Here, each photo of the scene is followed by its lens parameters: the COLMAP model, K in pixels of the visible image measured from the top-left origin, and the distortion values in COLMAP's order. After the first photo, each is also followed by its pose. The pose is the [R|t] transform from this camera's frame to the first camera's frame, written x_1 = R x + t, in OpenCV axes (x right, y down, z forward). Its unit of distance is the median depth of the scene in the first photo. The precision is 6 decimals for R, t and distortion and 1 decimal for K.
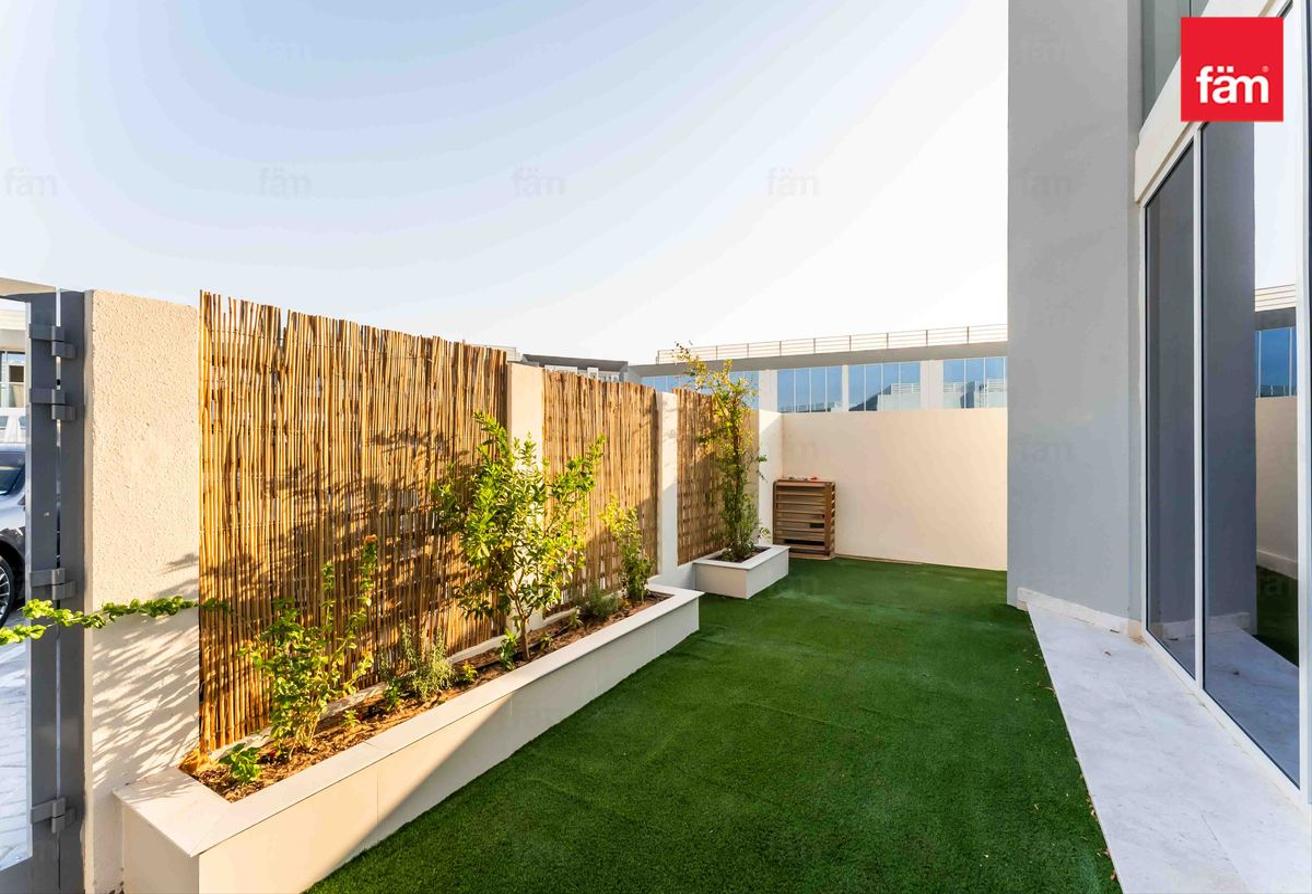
lens RADIAL K [[530.2, 0, 655.7], [0, 530.2, 449.6], [0, 0, 1]] dist [0.002265, 0.000378]
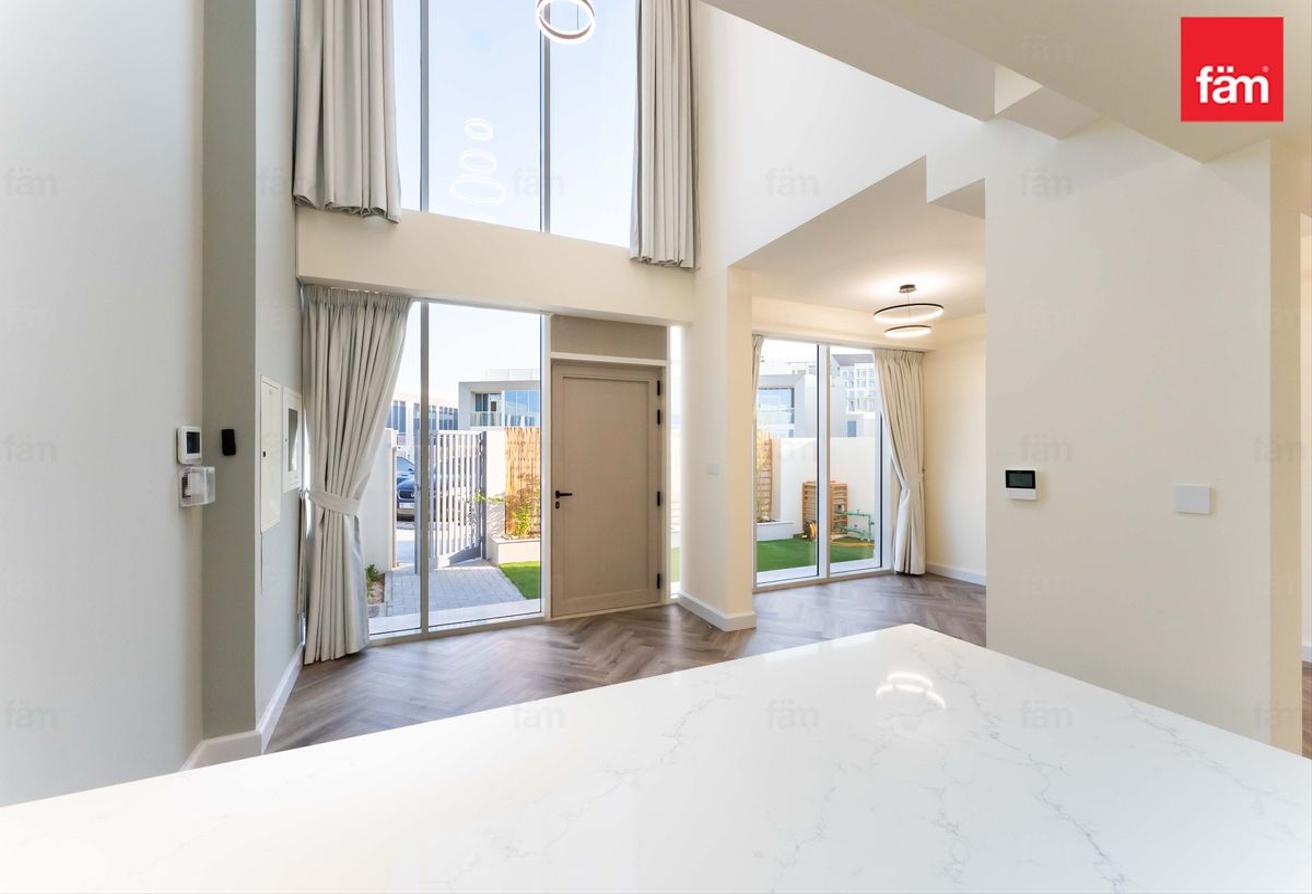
lens RADIAL K [[530.2, 0, 647.2], [0, 530.2, 449.2], [0, 0, 1]] dist [0.002265, 0.000378]
pose [[0.826492, -0.003236, -0.562940, 2.322073], [0.000125, 0.999985, -0.005564, -0.092060], [0.562949, 0.004528, 0.826479, -1.760095]]
